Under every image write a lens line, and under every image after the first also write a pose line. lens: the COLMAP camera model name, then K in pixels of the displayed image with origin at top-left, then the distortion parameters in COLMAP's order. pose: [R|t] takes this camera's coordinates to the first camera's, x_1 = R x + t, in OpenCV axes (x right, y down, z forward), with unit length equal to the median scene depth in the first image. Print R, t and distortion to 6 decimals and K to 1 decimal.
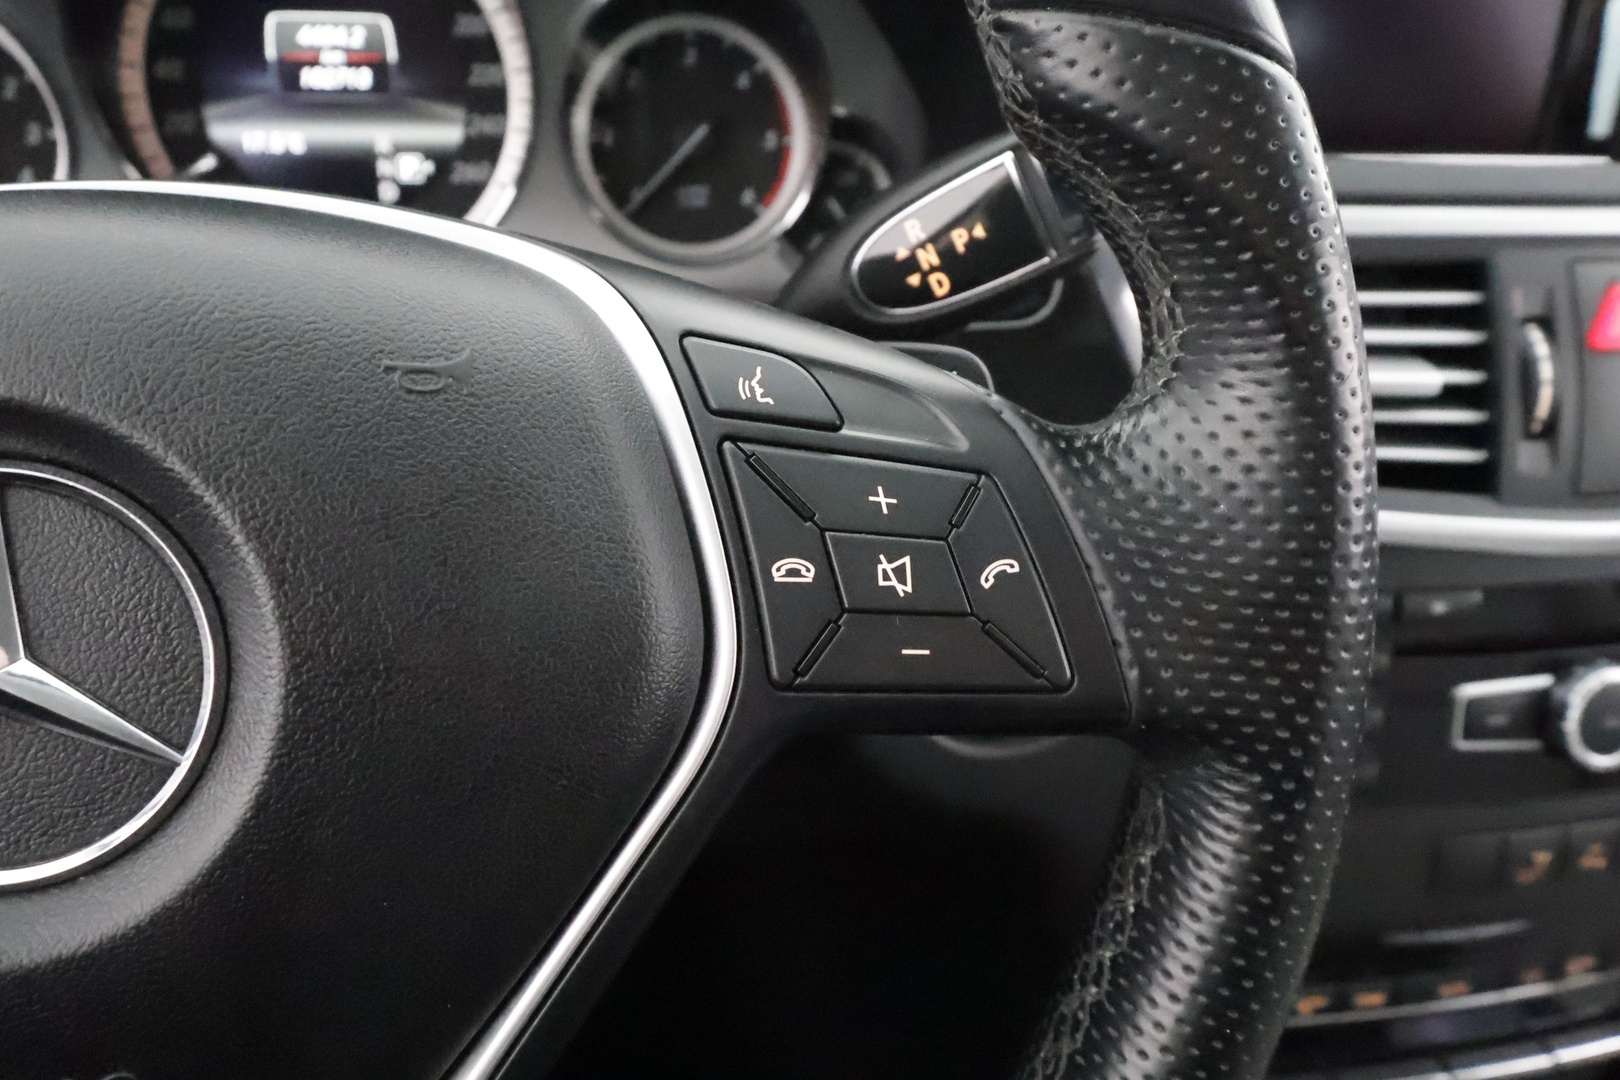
lens RADIAL K [[1296.4, 0, 805.1], [0, 1296.4, 538.6], [0, 0, 1]] dist [-0.007123, 0.005998]
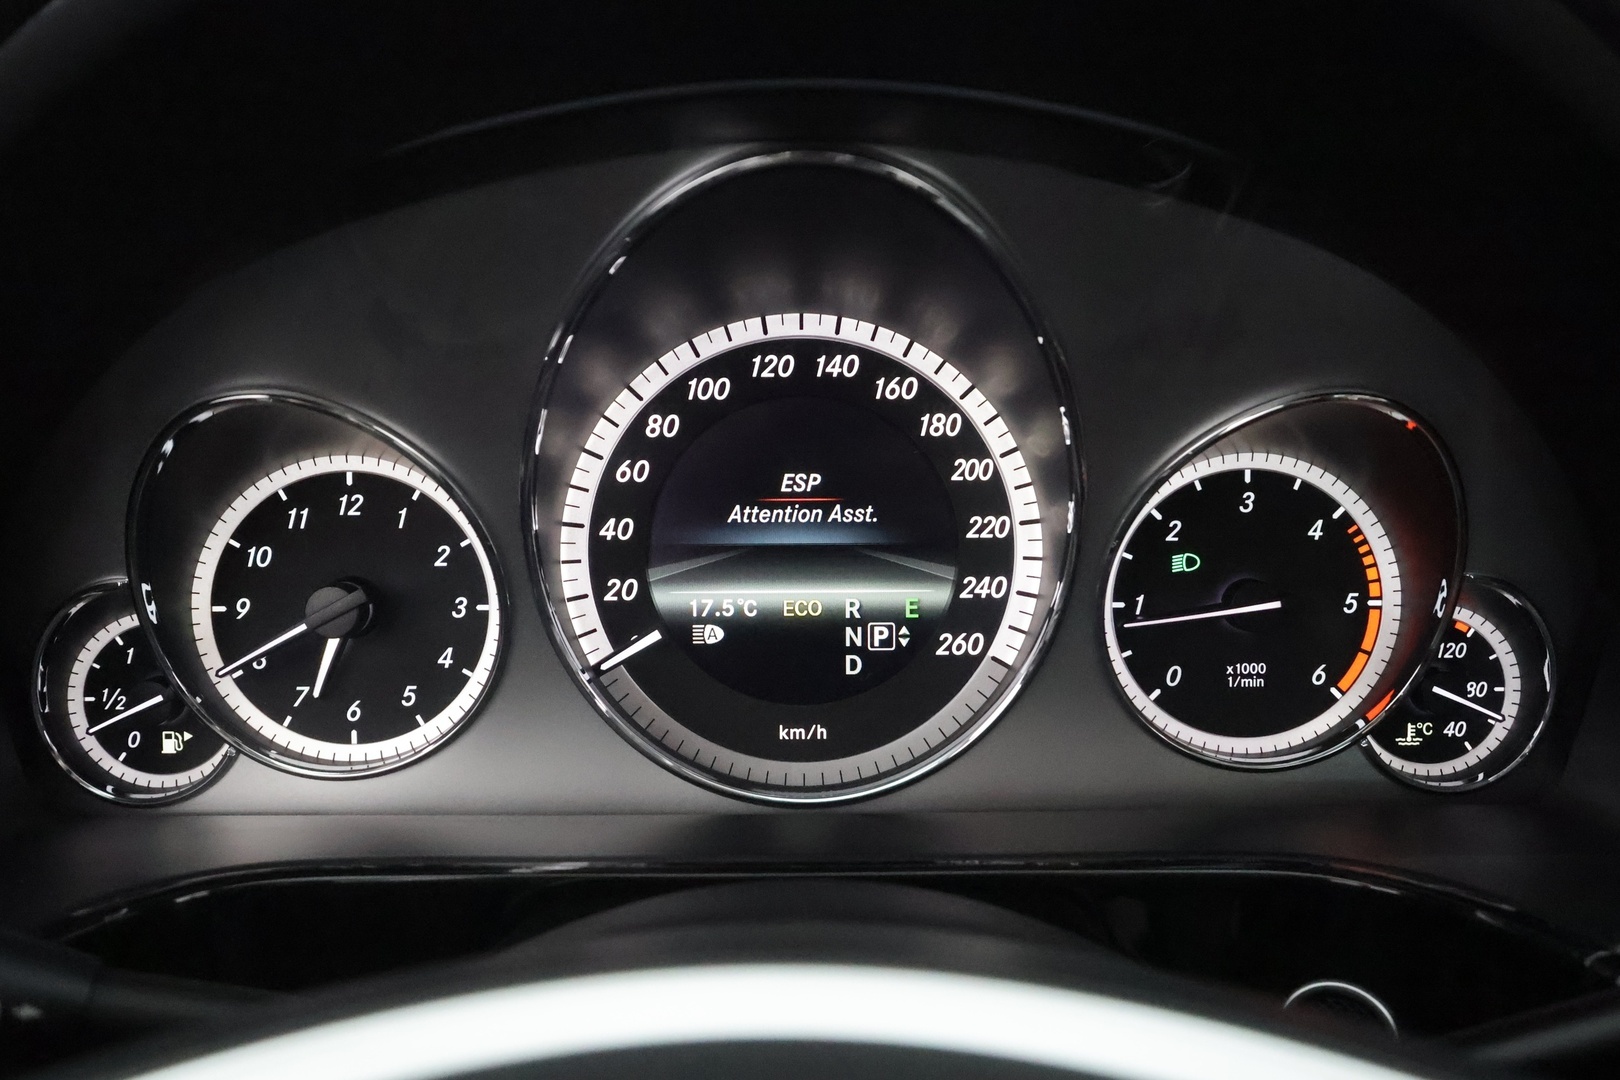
lens RADIAL K [[1296.4, 0, 786.5], [0, 1296.4, 627.3], [0, 0, 1]] dist [-0.007123, 0.005998]
pose [[0.983150, 0.006156, -0.182699, -0.353093], [-0.041504, 0.980850, -0.190293, -0.221412], [0.178029, 0.194669, 0.964578, 0.340598]]
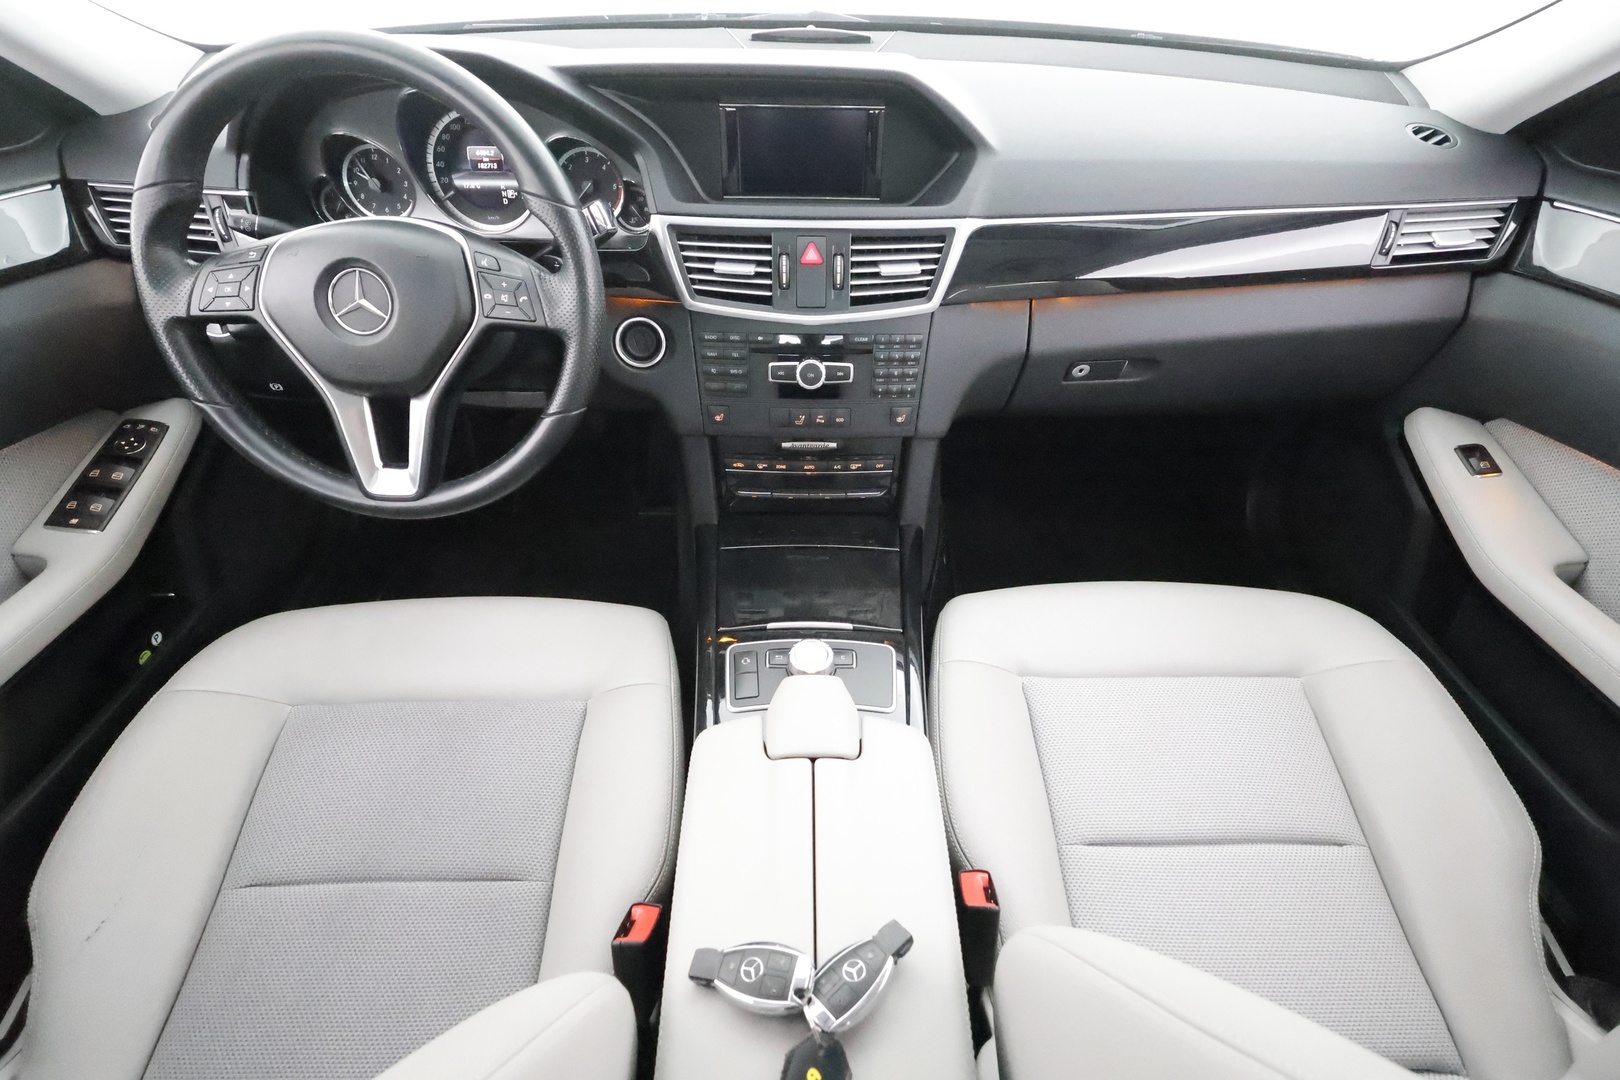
lens RADIAL K [[774.2, 0, 796.2], [0, 774.2, 541.2], [0, 0, 1]] dist [0.002402, 0.002977]
pose [[0.975982, 0.108743, -0.188769, 1.481084], [-0.065308, 0.972702, 0.222679, 0.159923], [0.207830, -0.205003, 0.956442, -1.585139]]
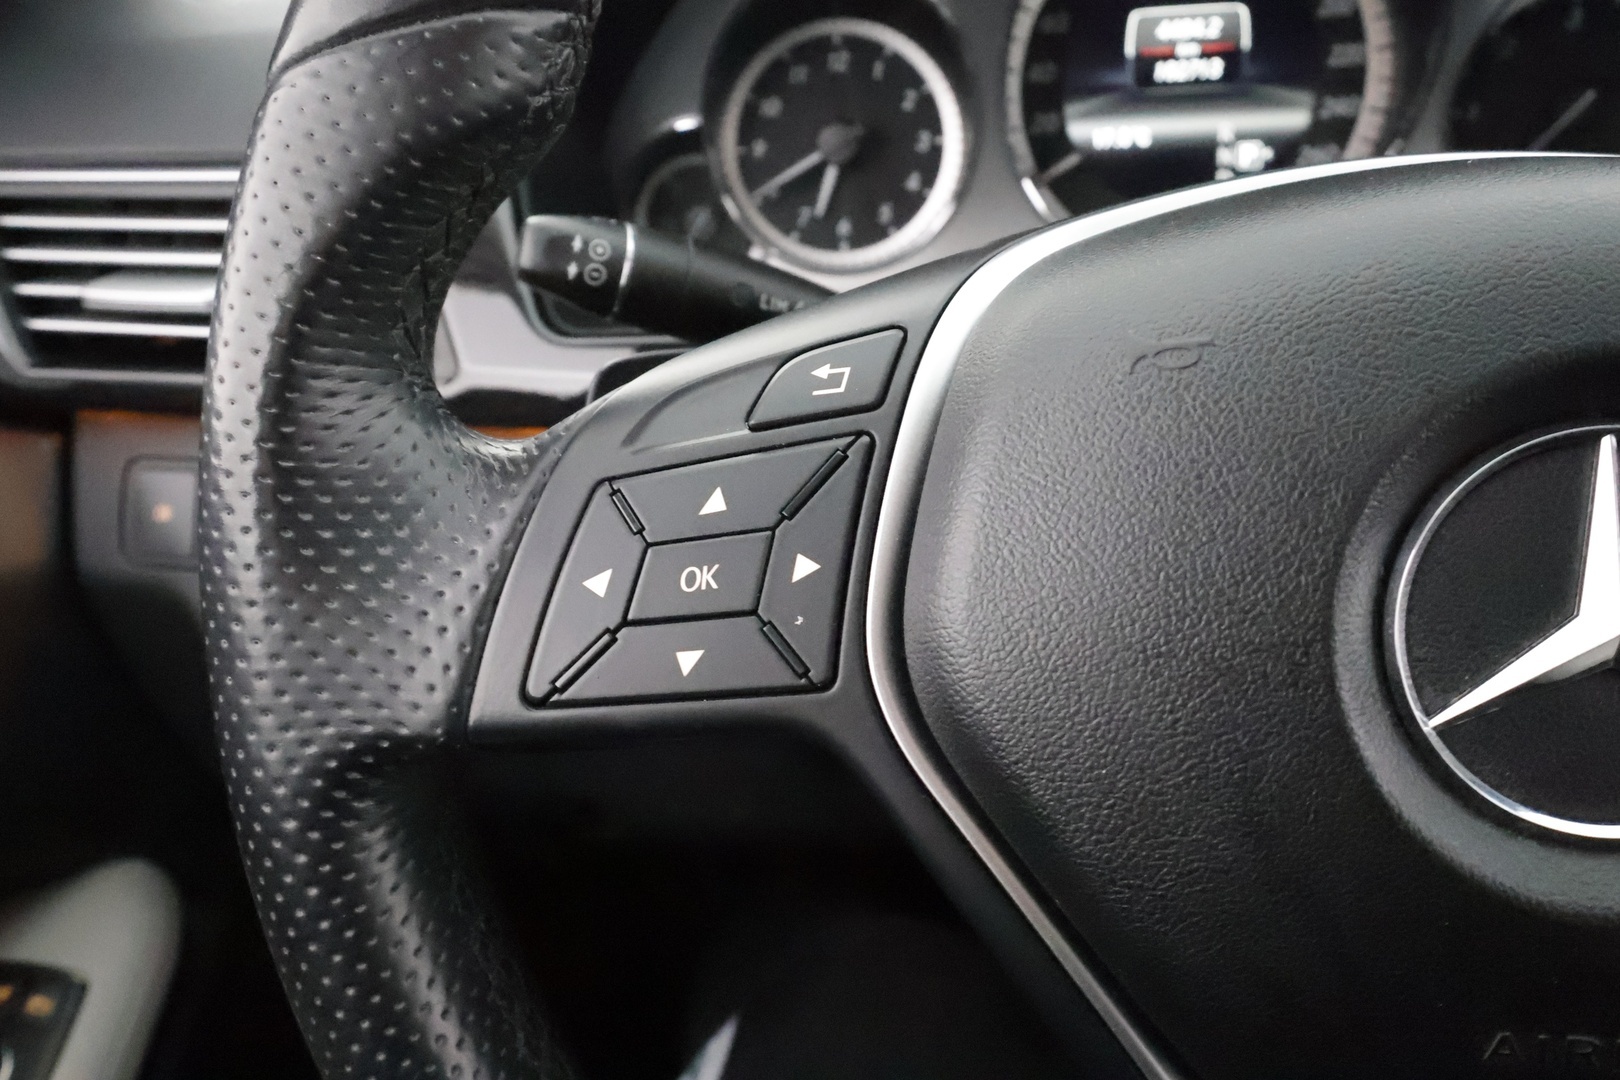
lens RADIAL K [[1296.4, 0, 798.6], [0, 1296.4, 544.4], [0, 0, 1]] dist [-0.007123, 0.005998]
pose [[0.957539, 0.029950, -0.286744, -0.562034], [-0.026737, 0.999528, 0.015114, 0.019208], [0.287061, -0.006805, 0.957888, -0.113987]]
